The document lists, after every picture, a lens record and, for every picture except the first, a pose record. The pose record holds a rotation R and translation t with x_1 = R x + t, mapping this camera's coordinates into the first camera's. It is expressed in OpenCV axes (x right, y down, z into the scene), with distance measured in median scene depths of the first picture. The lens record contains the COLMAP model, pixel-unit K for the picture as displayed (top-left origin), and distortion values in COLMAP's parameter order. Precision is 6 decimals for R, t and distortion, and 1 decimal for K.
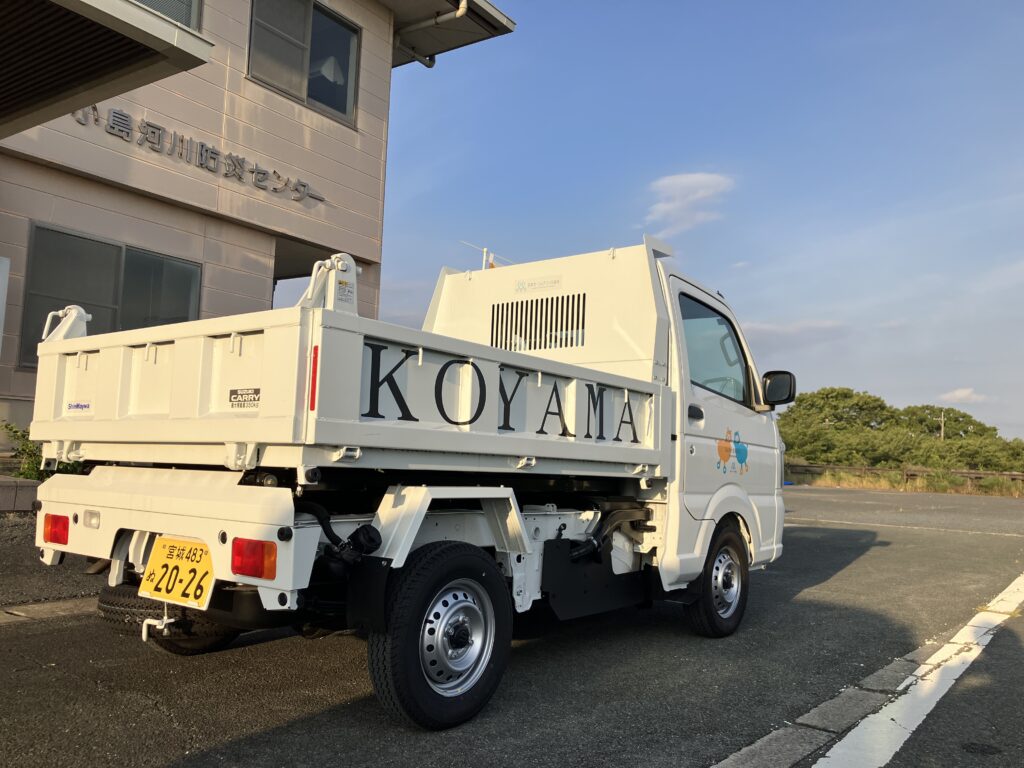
lens RADIAL K [[858.2, 0, 512.0], [0, 858.2, 384.0], [0, 0, 1]] dist [0.027977, -0.003016]
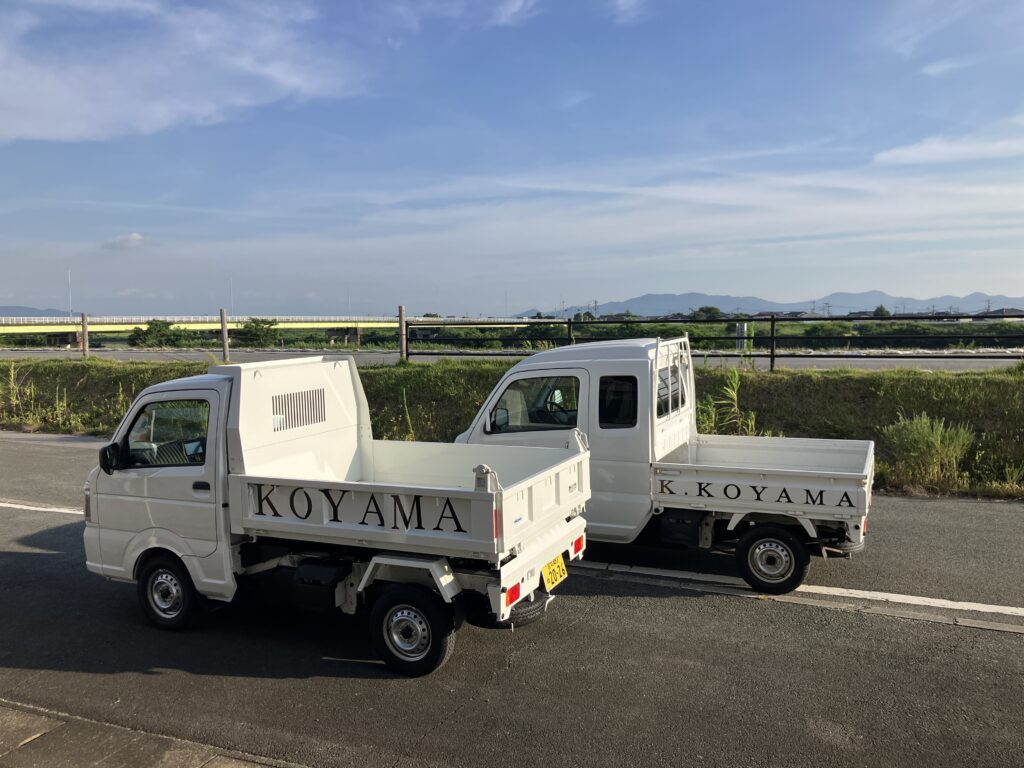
lens RADIAL K [[858.2, 0, 512.0], [0, 858.2, 384.0], [0, 0, 1]] dist [0.027977, -0.003016]
pose [[0.228952, 0.034262, -0.972835, 1.685019], [0.136046, 0.988446, 0.066830, -0.280697], [0.963884, -0.147651, 0.221645, 0.890443]]
